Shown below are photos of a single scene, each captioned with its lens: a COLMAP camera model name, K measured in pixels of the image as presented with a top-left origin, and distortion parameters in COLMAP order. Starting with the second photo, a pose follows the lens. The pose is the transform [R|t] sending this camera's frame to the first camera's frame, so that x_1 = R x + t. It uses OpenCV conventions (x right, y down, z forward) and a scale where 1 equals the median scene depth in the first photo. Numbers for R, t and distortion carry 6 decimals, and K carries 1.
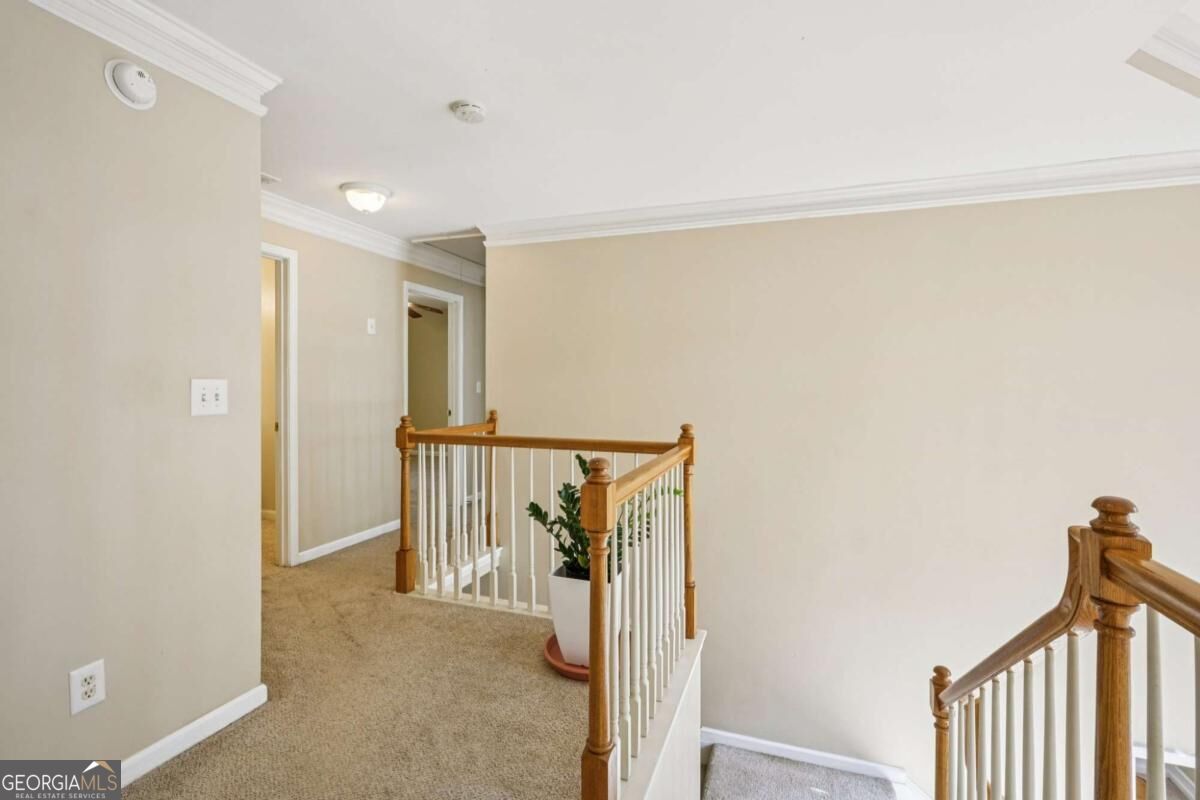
lens RADIAL K [[546.0, 0, 600.5], [0, 546.0, 384.9], [0, 0, 1]] dist [0.000097, 0.000098]
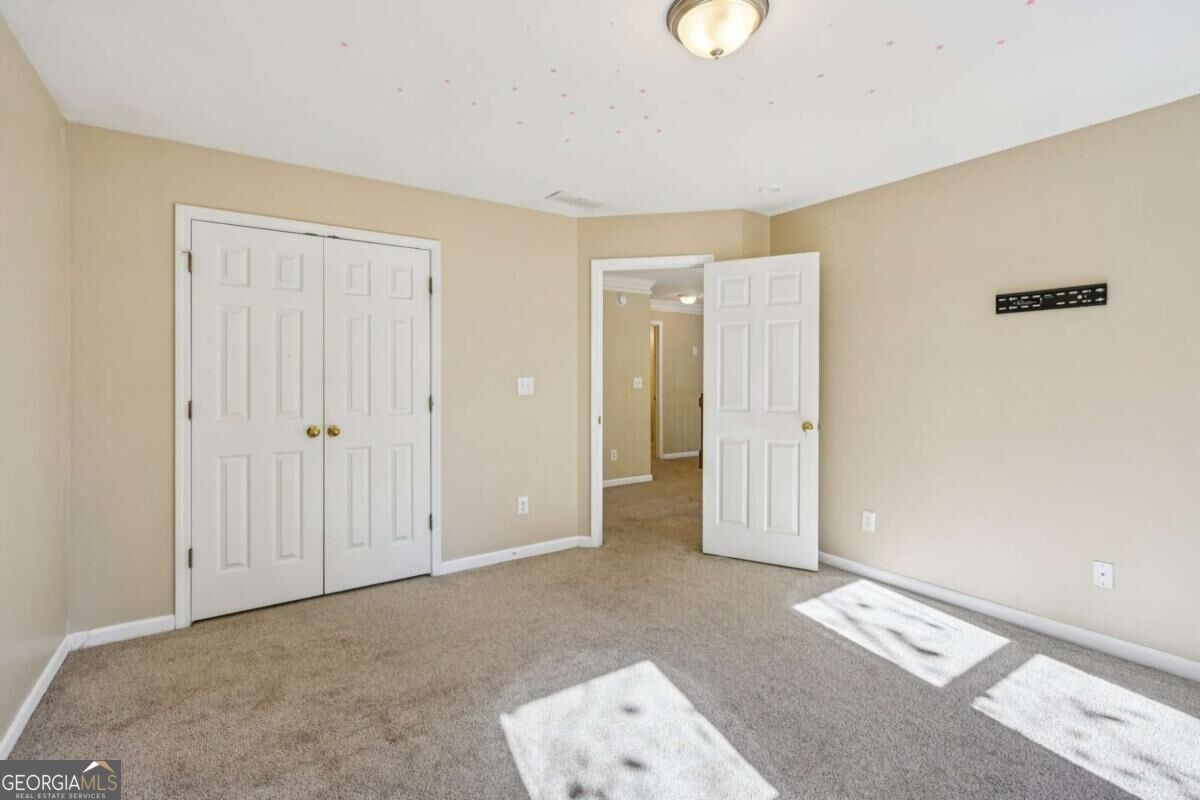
lens RADIAL K [[546.0, 0, 600.5], [0, 546.0, 384.9], [0, 0, 1]] dist [0.000097, 0.000098]
pose [[0.803919, 0.003902, -0.594725, 0.634963], [0.001435, 0.999963, 0.008500, 0.002841], [0.594736, -0.007686, 0.803884, -1.060724]]
